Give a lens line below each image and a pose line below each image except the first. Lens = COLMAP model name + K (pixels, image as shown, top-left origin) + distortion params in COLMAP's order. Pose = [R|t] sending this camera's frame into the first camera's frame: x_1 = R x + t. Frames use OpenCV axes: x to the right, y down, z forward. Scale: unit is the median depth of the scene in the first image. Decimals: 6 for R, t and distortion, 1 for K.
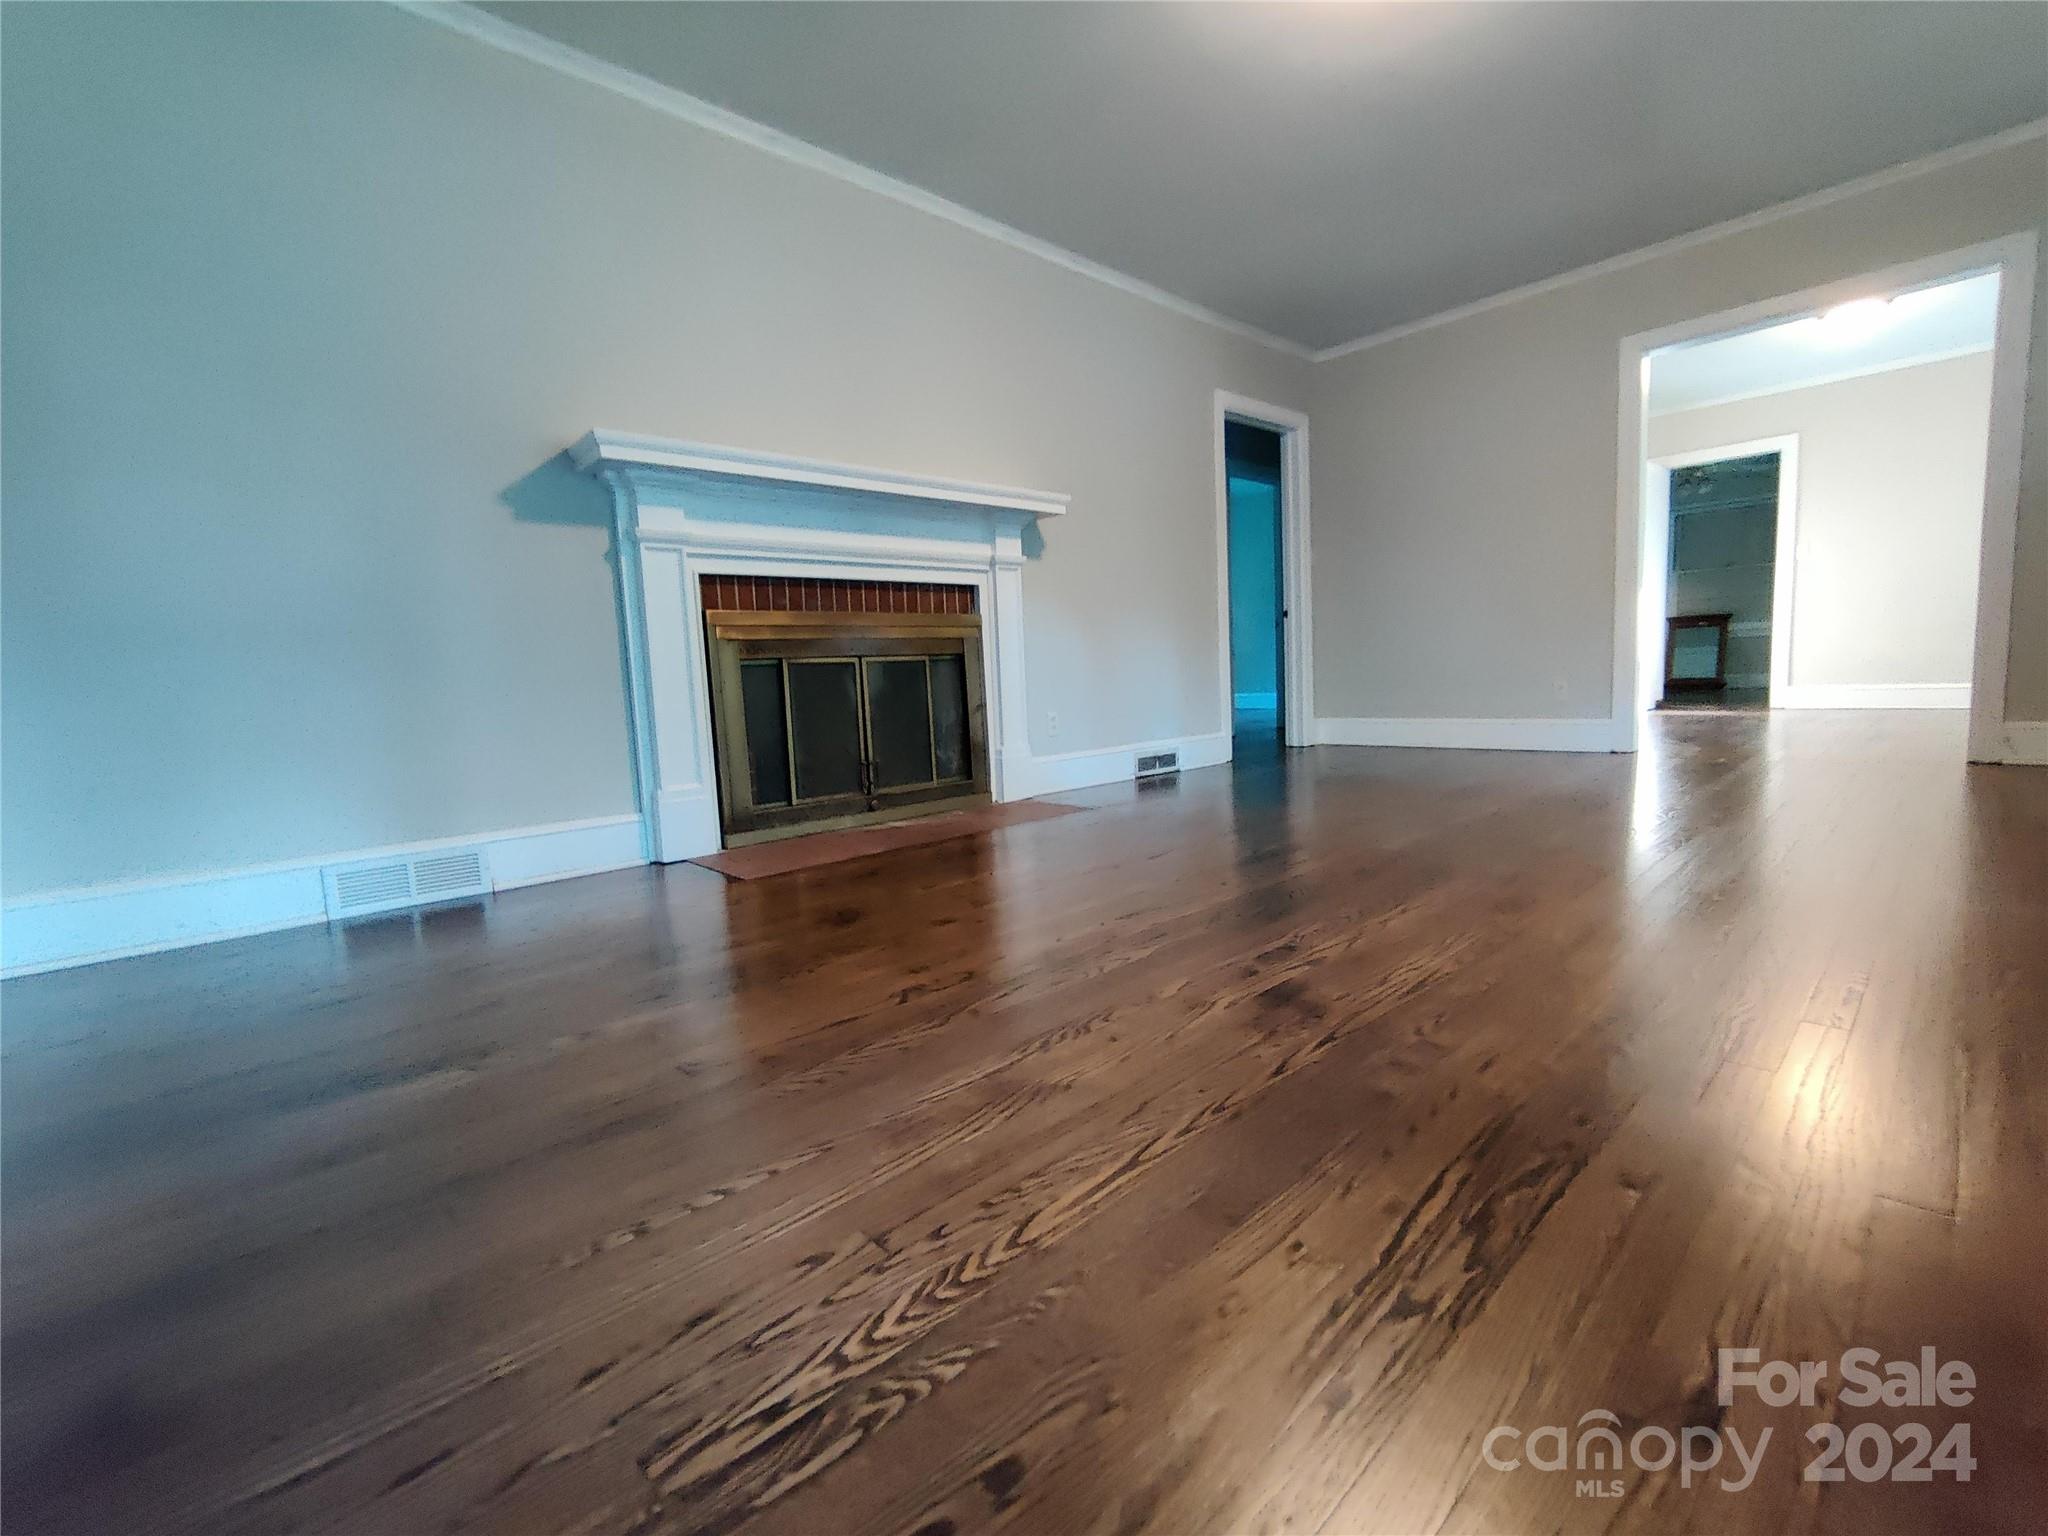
lens RADIAL K [[883.3, 0, 1023.1], [0, 883.3, 776.3], [0, 0, 1]] dist [0.000991, 0.000034]
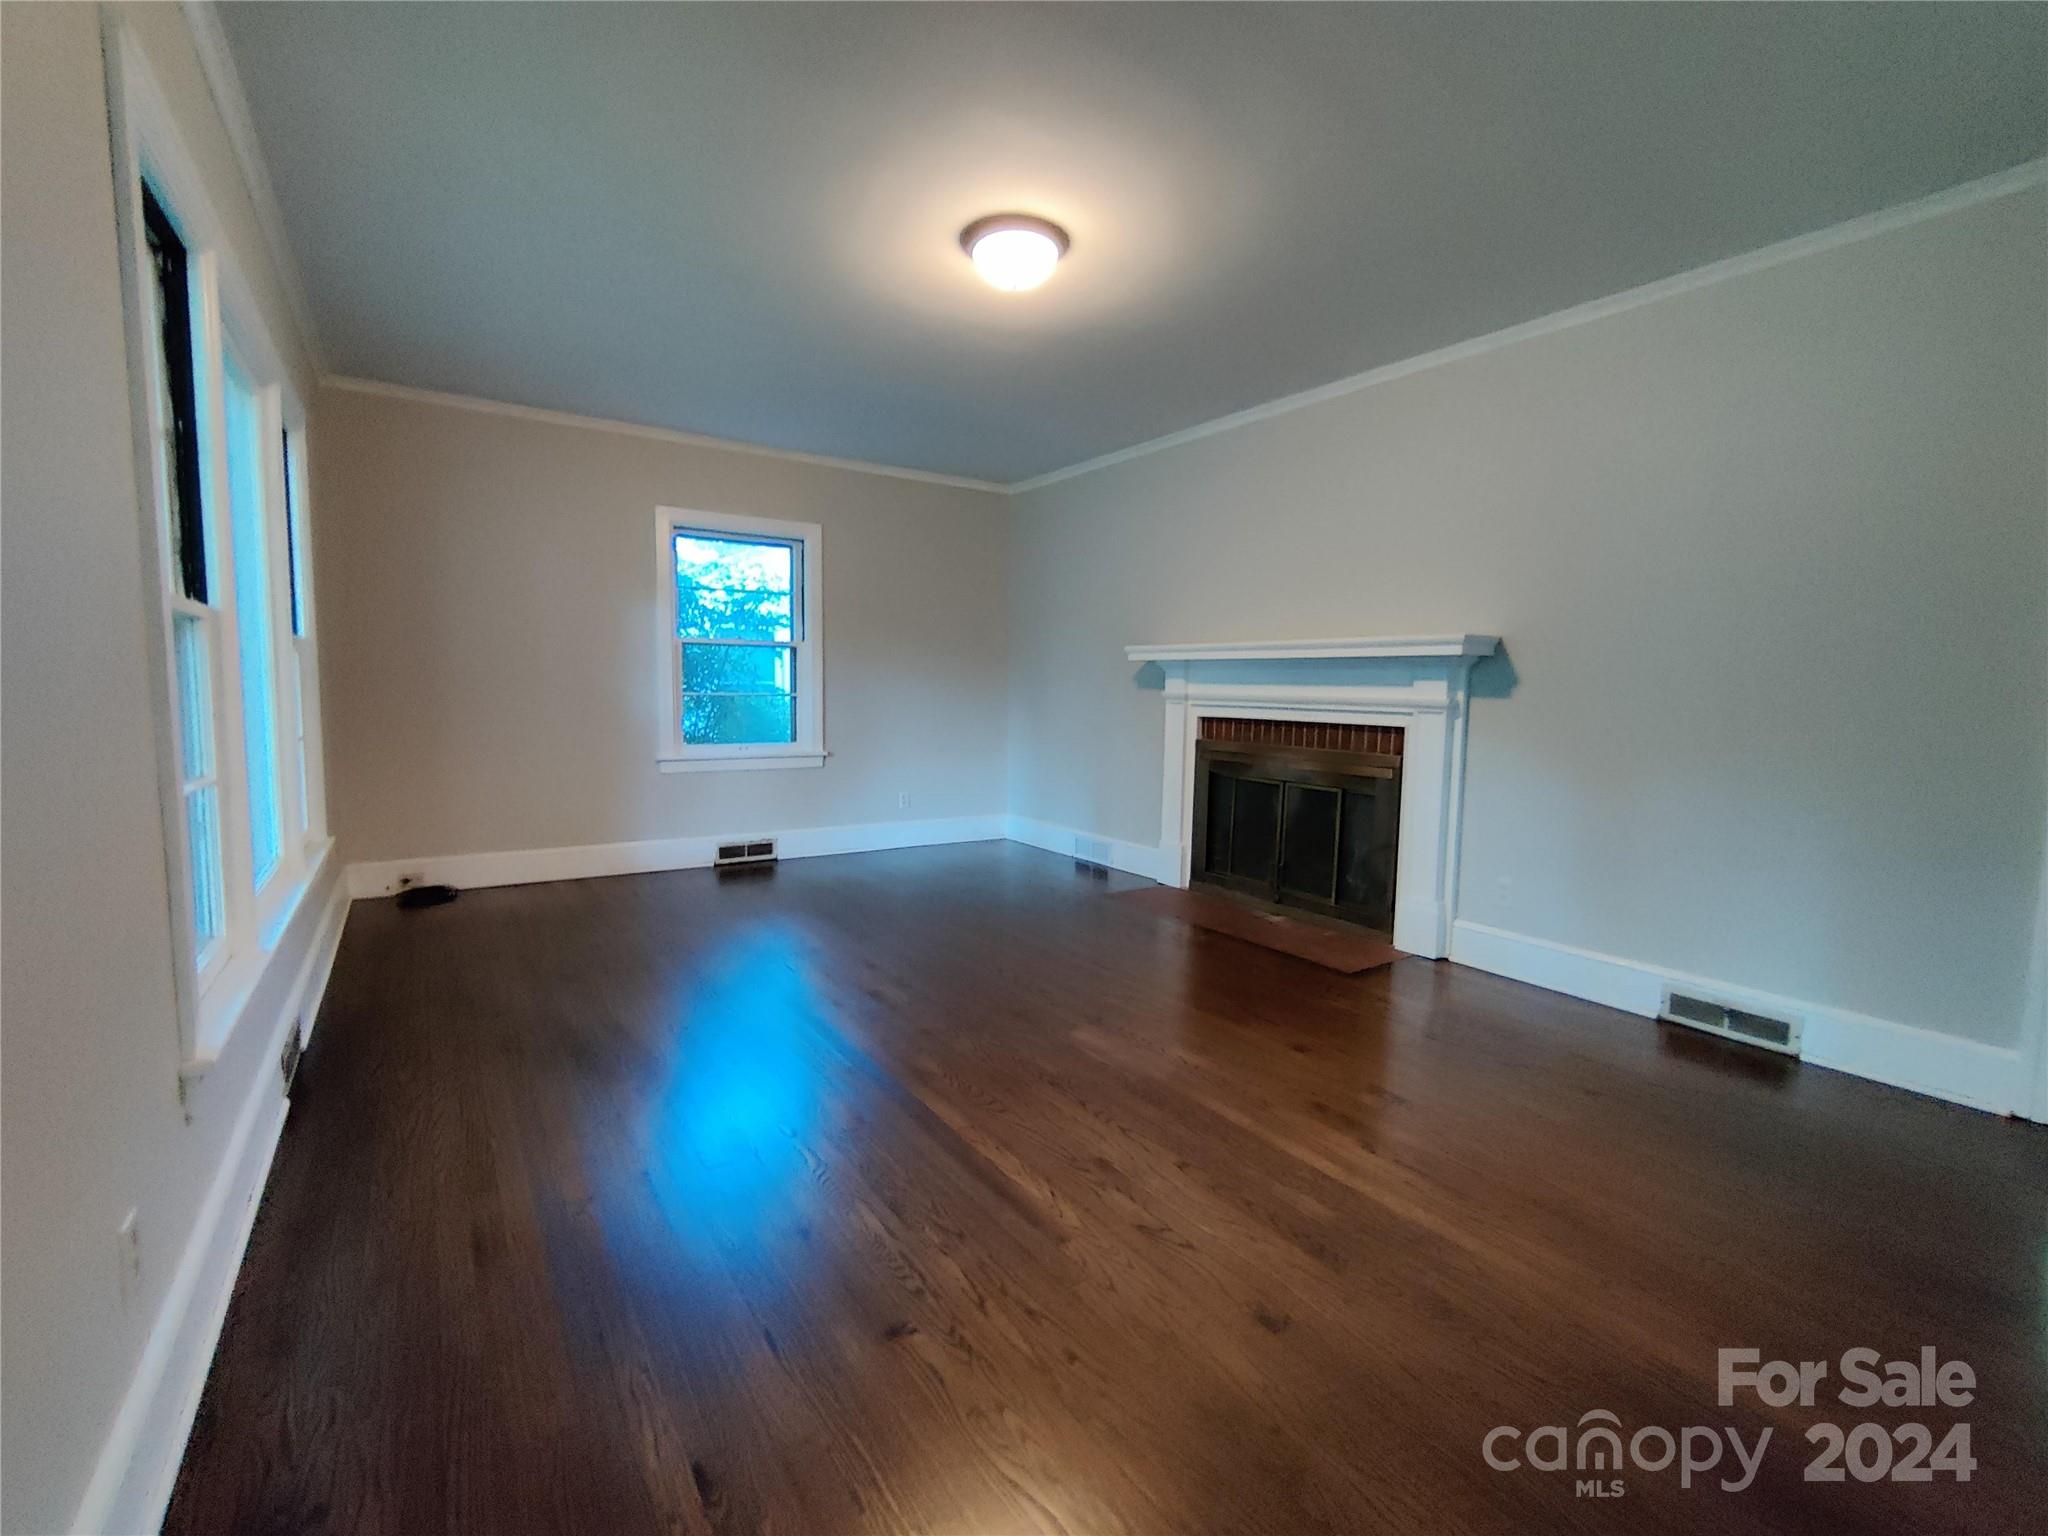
lens RADIAL K [[883.3, 0, 1029.5], [0, 883.3, 769.3], [0, 0, 1]] dist [0.000991, 0.000034]
pose [[-0.134611, 0.070323, -0.988400, 1.079864], [-0.209530, 0.972903, 0.097756, -0.189668], [0.968492, 0.220259, -0.116228, 0.756798]]
